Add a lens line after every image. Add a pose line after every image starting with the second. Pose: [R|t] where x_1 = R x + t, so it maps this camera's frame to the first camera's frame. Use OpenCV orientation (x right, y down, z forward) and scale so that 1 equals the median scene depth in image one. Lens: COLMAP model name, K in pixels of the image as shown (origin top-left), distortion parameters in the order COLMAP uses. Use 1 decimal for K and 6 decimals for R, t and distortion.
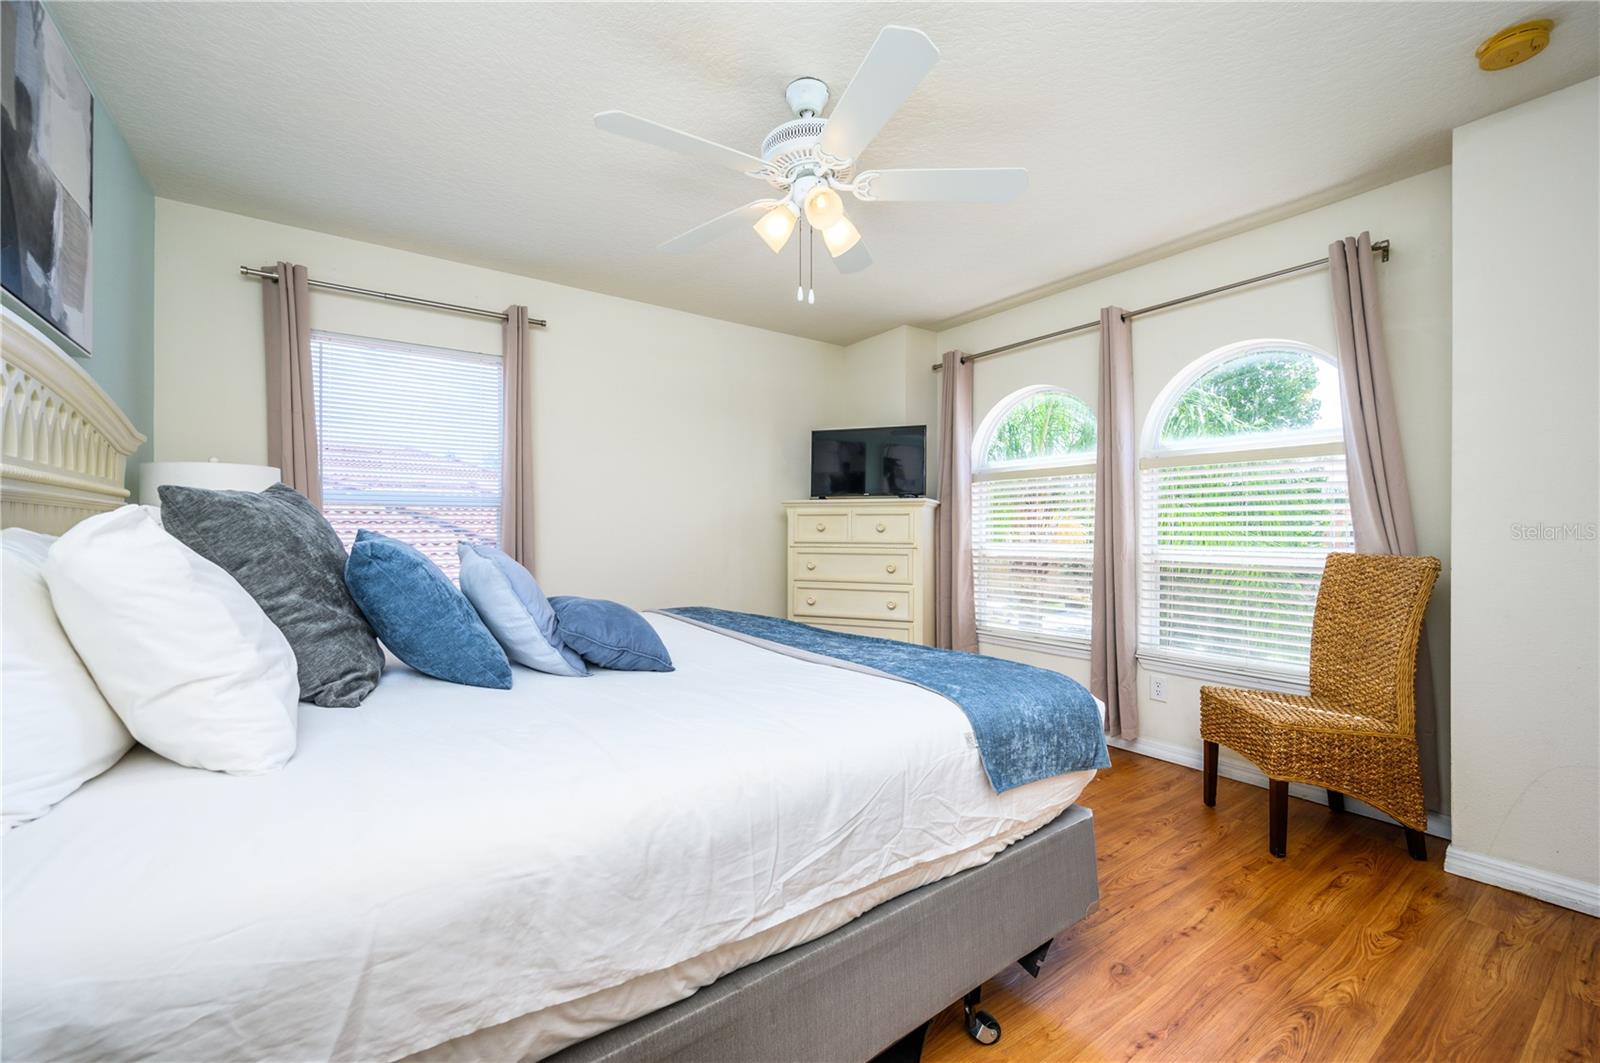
lens RADIAL K [[636.2, 0, 805.7], [0, 636.2, 532.8], [0, 0, 1]] dist [-0.000426, -0.000270]
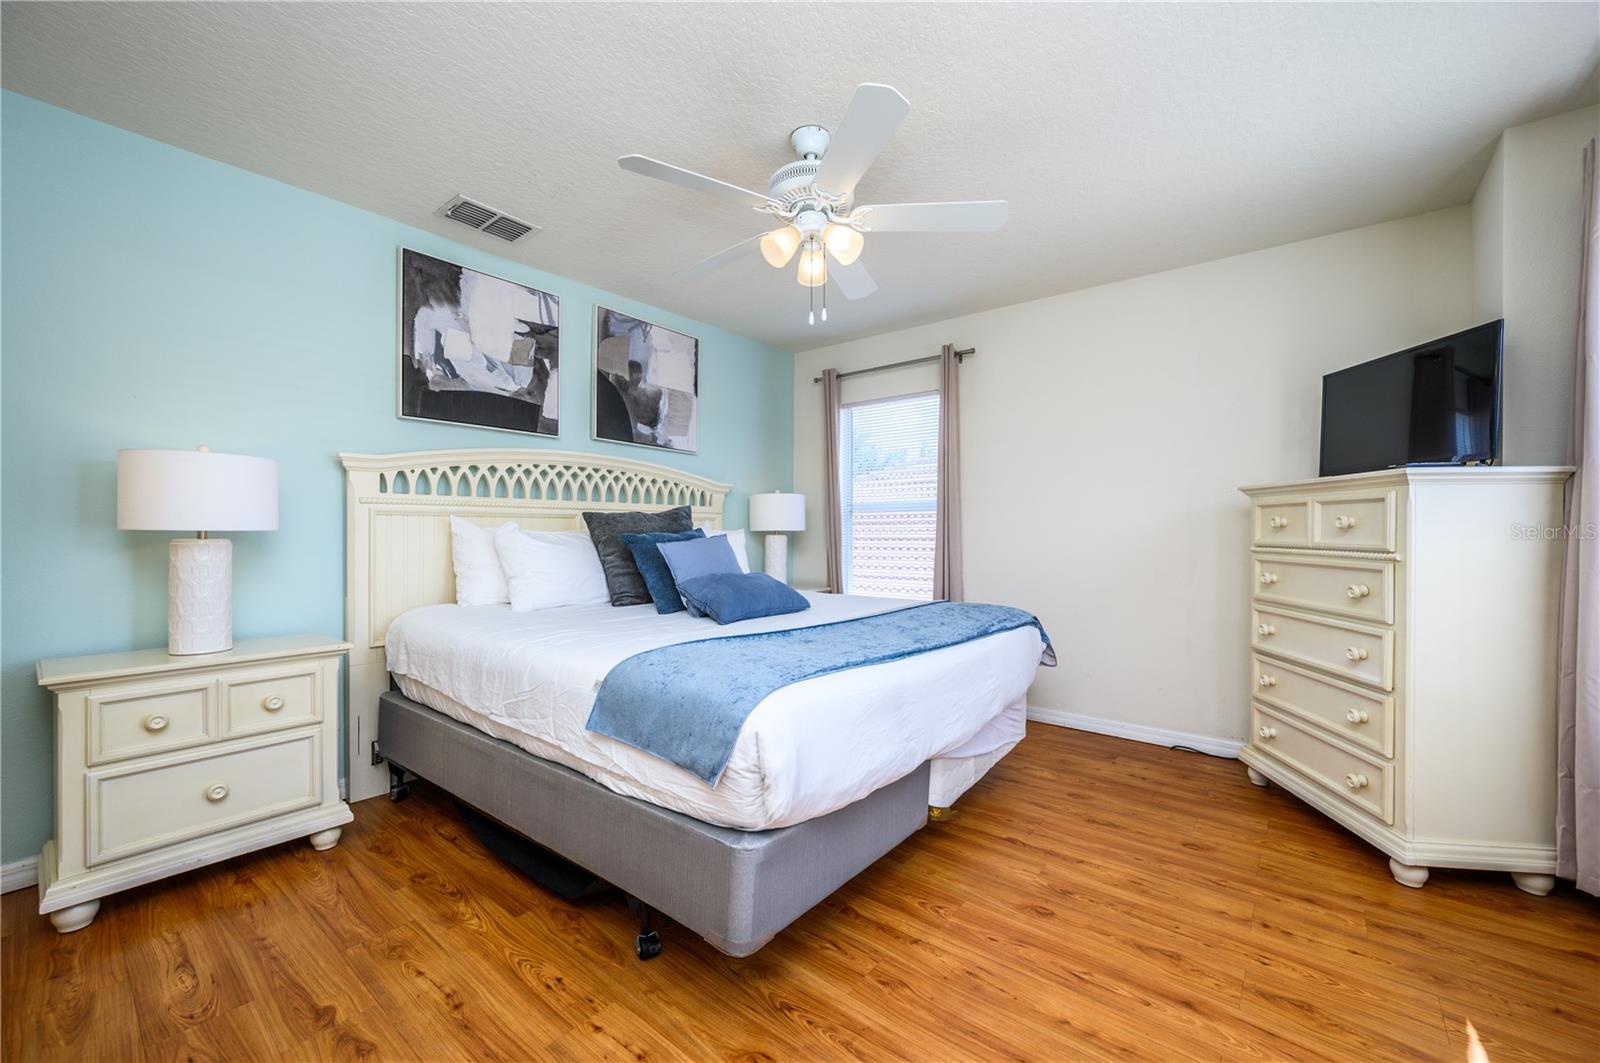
lens RADIAL K [[636.2, 0, 805.7], [0, 636.2, 532.8], [0, 0, 1]] dist [-0.000426, -0.000270]
pose [[0.269341, 0.005308, -0.963030, 1.209798], [-0.003437, 0.999984, 0.004551, -0.002902], [0.963039, 0.002084, 0.269355, 0.773220]]
